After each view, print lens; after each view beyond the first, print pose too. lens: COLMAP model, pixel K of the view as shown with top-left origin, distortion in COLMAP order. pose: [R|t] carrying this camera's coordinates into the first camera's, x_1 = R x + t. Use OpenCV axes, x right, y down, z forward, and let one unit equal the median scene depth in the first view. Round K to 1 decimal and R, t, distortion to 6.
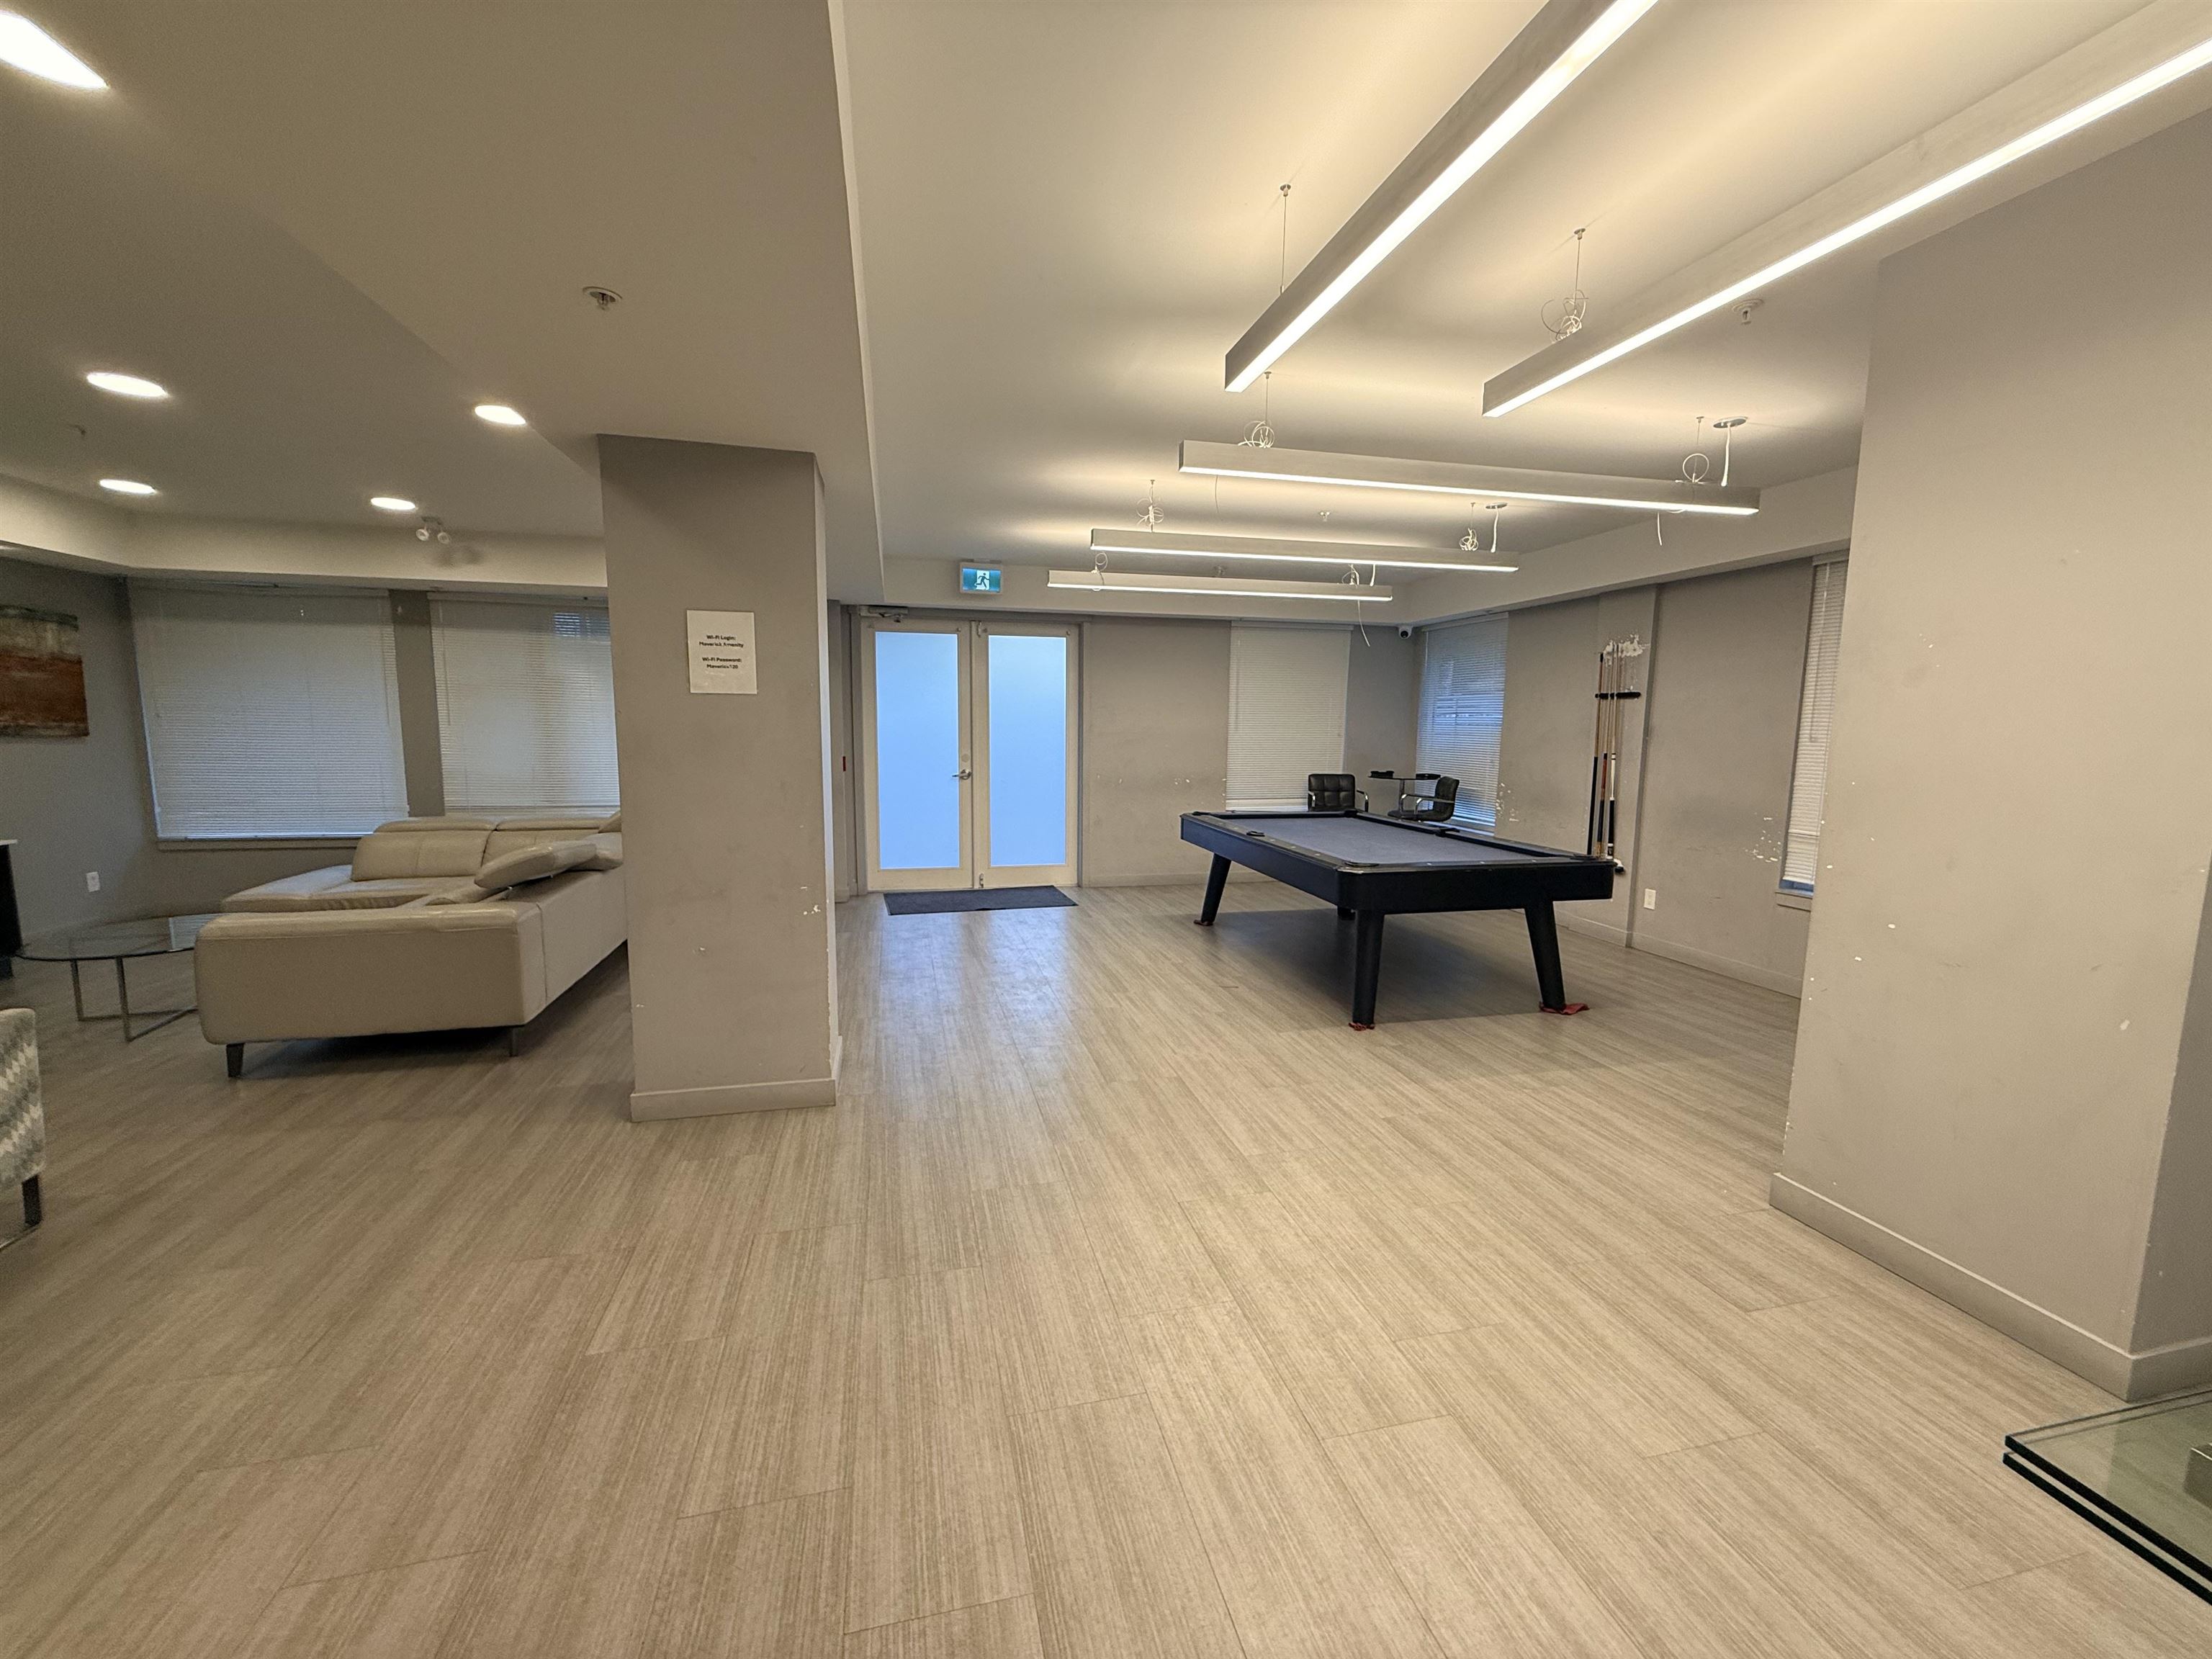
lens RADIAL K [[883.1, 0, 1108.3], [0, 883.1, 828.5], [0, 0, 1]] dist [0.000918, 0.000444]
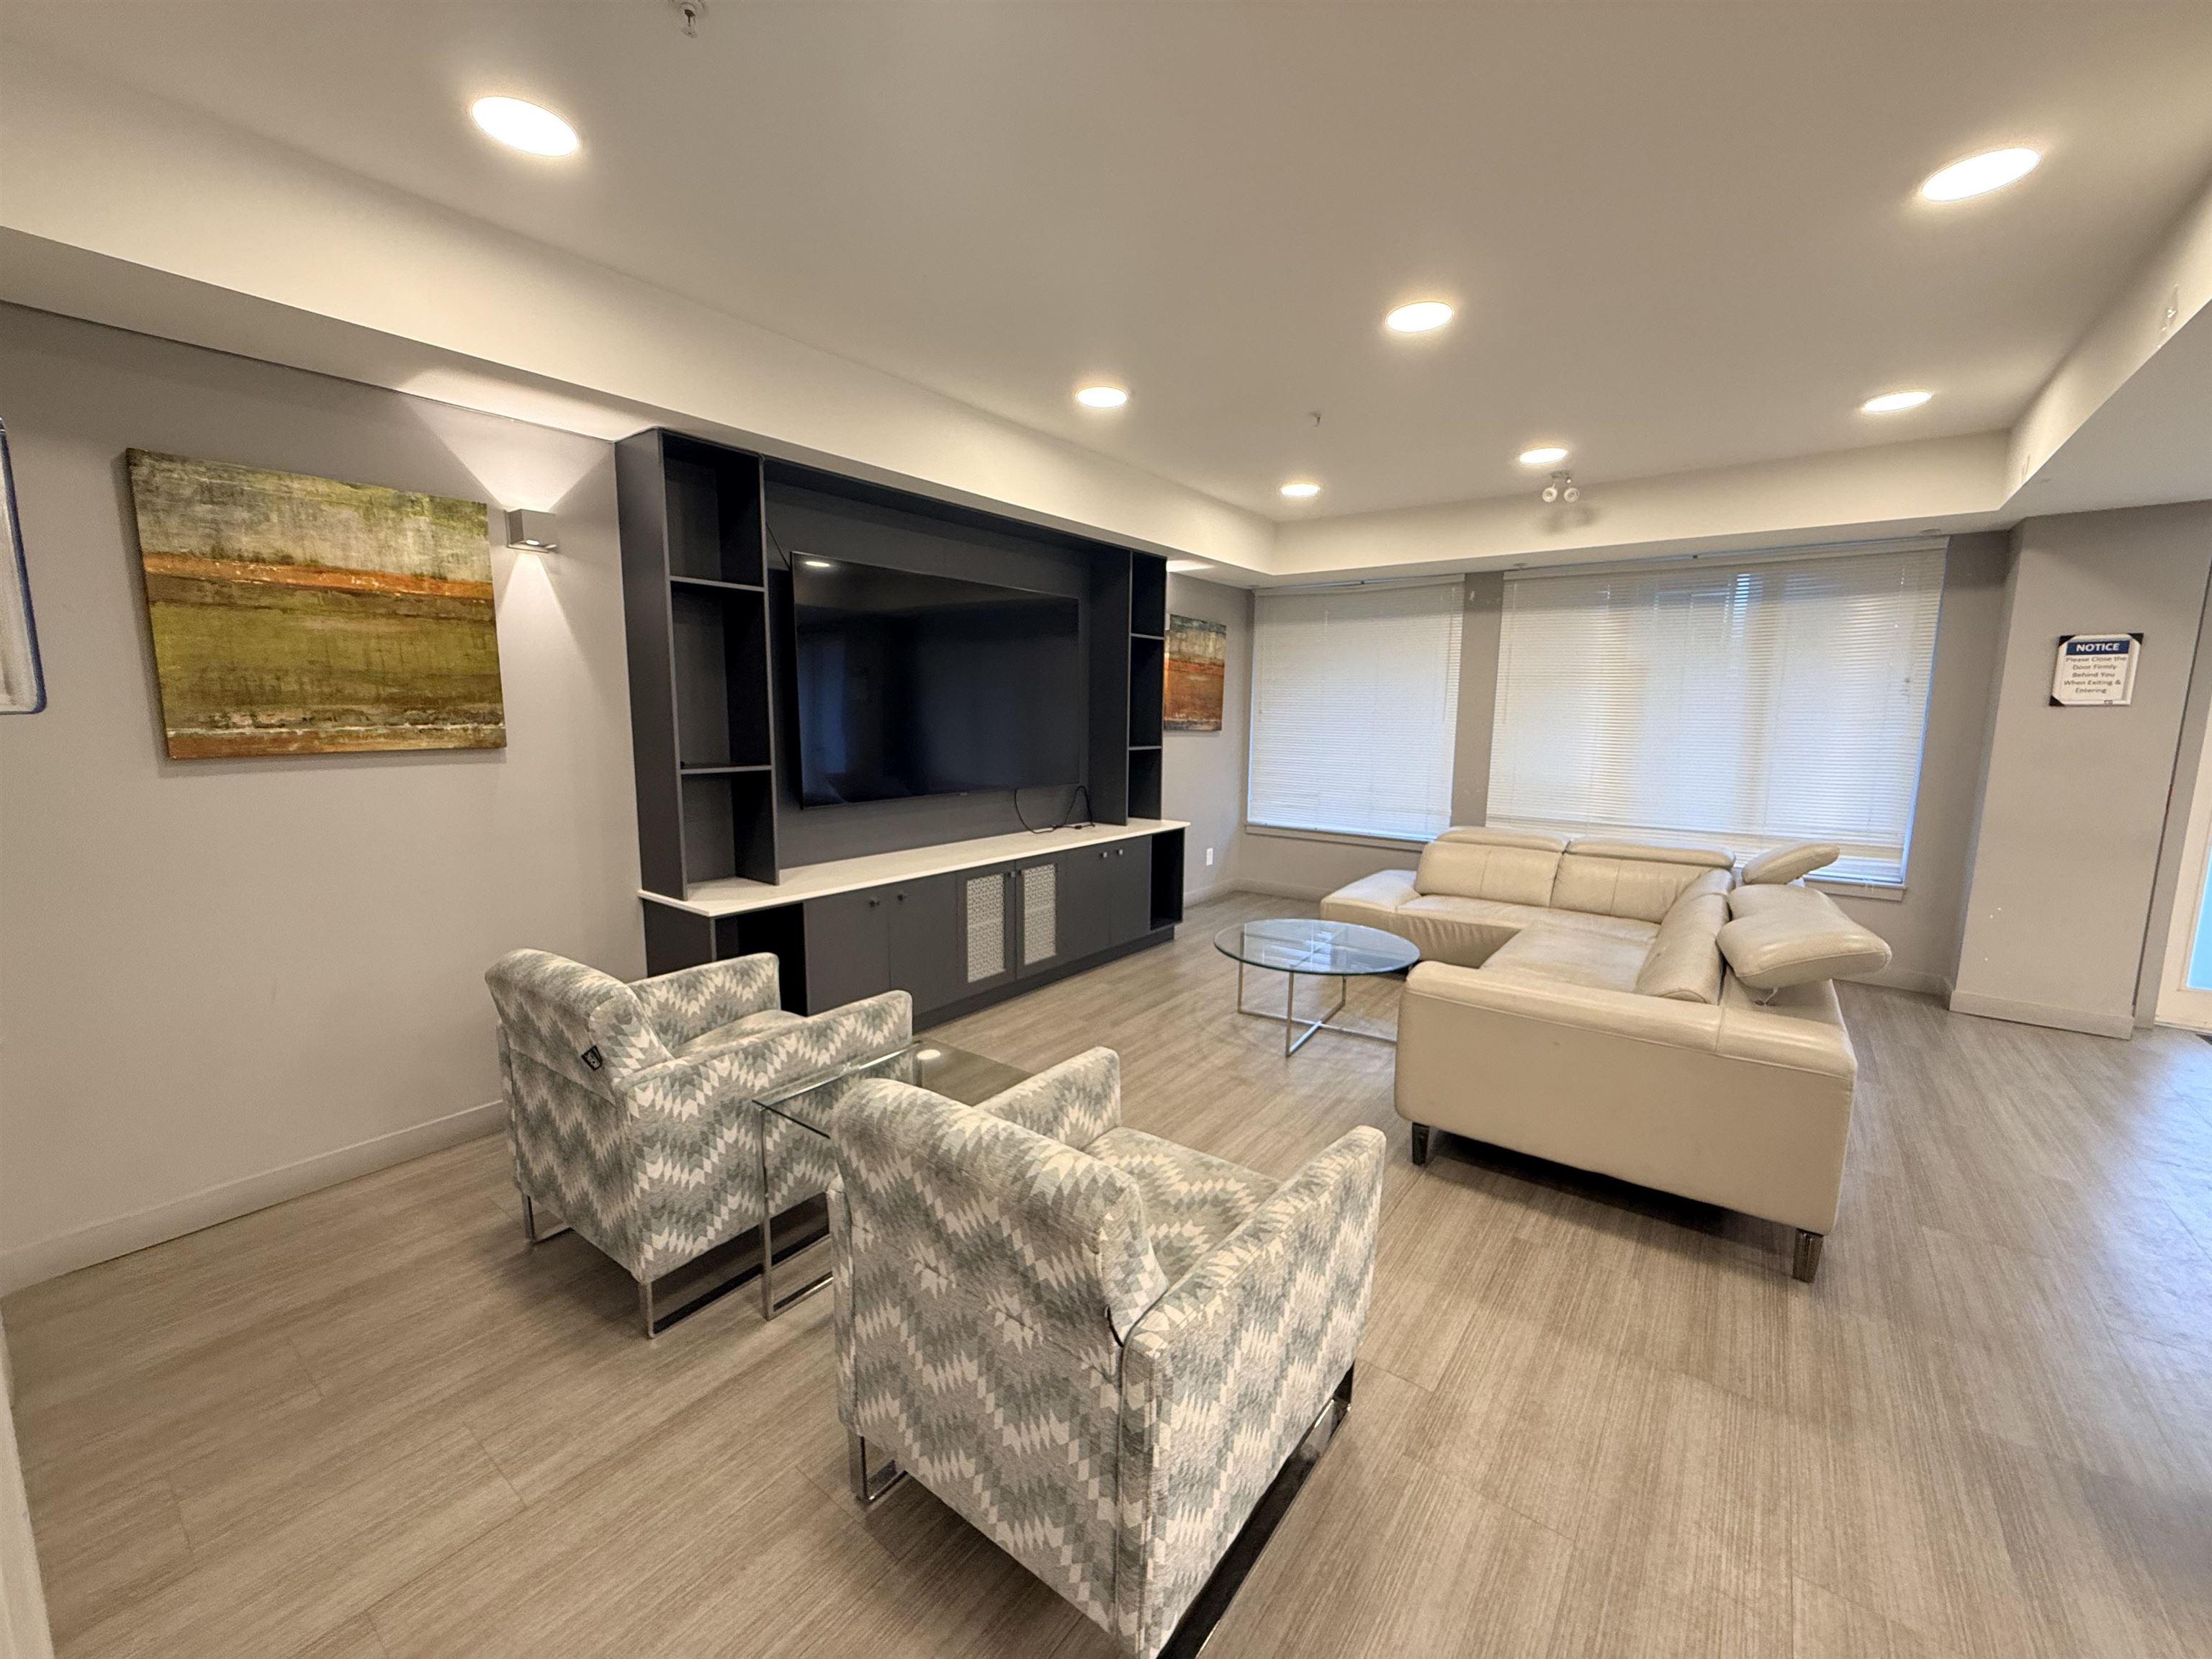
lens RADIAL K [[883.1, 0, 1109.0], [0, 883.1, 836.2], [0, 0, 1]] dist [0.000918, 0.000444]
pose [[0.640268, 0.107236, -0.760630, -0.363065], [-0.094224, 0.993694, 0.060779, -0.024600], [0.762351, 0.032755, 0.646334, 0.156052]]
